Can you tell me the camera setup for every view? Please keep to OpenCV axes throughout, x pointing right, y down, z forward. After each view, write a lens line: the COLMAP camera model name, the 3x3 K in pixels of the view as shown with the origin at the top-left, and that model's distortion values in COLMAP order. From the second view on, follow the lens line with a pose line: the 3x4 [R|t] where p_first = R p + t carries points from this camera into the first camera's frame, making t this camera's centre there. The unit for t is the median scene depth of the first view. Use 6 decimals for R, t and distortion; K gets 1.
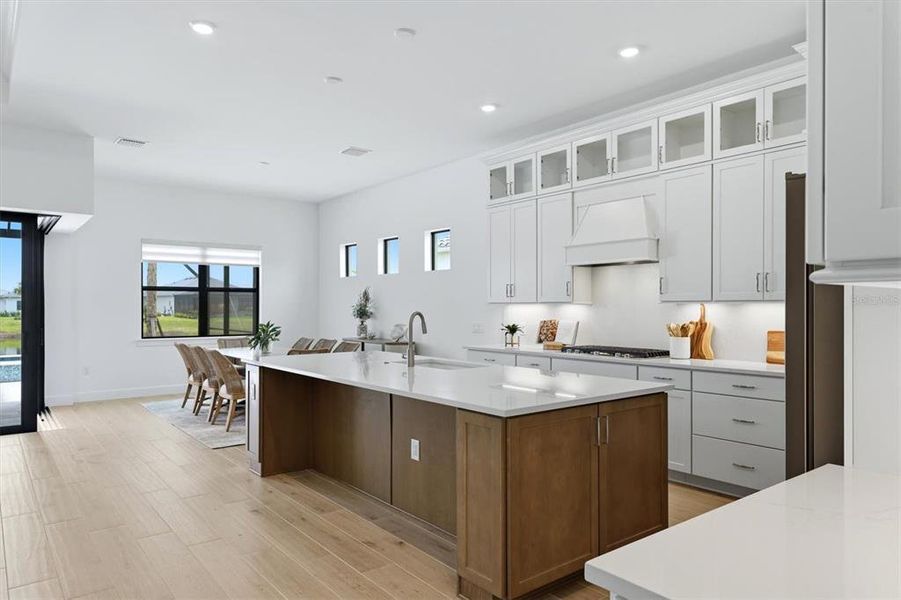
lens RADIAL K [[594.3, 0, 442.1], [0, 594.3, 303.9], [0, 0, 1]] dist [0.012599, -0.004874]
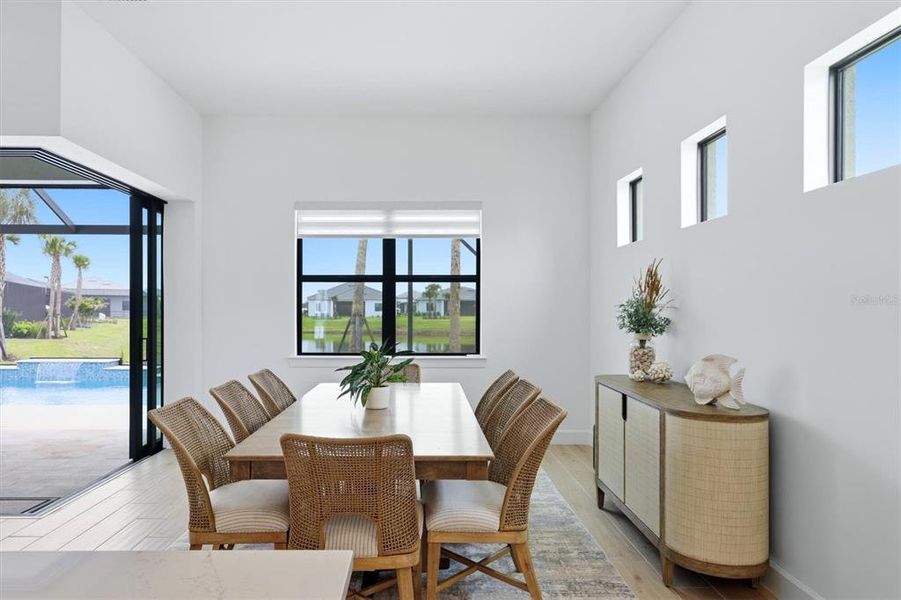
lens RADIAL K [[594.3, 0, 417.3], [0, 594.3, 307.9], [0, 0, 1]] dist [0.012599, -0.004874]
pose [[0.787273, 0.000786, -0.616604, 0.005369], [0.001601, 0.999993, 0.003319, 0.006158], [0.616603, -0.003600, 0.787266, 0.785485]]
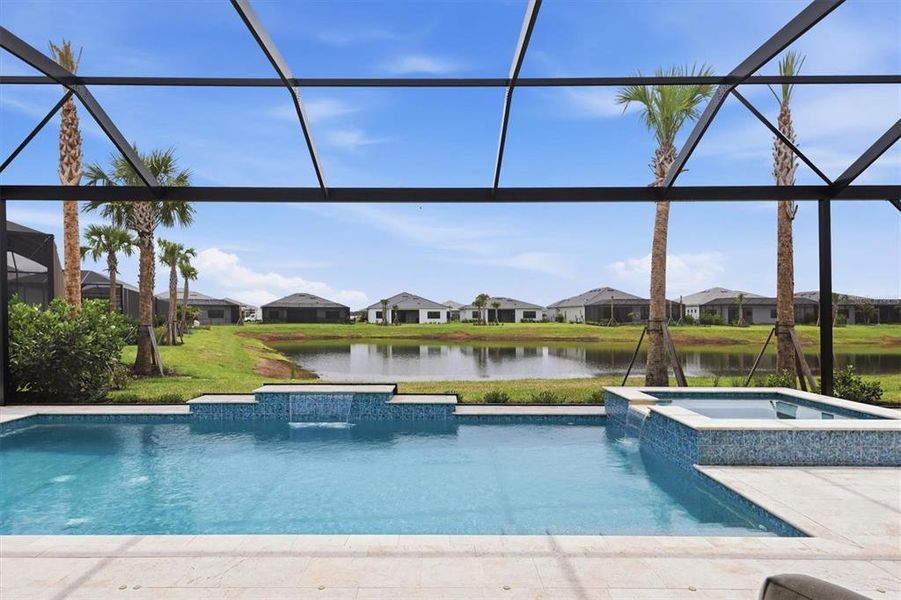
lens RADIAL K [[500.1, 0, 436.0], [0, 500.1, 316.1], [0, 0, 1]] dist [0.016683, -0.004003]
pose [[0.787427, -0.000154, -0.616408, -0.992968], [0.003161, 0.999988, 0.003788, 0.017349], [0.616400, -0.004931, 0.787418, 0.831982]]
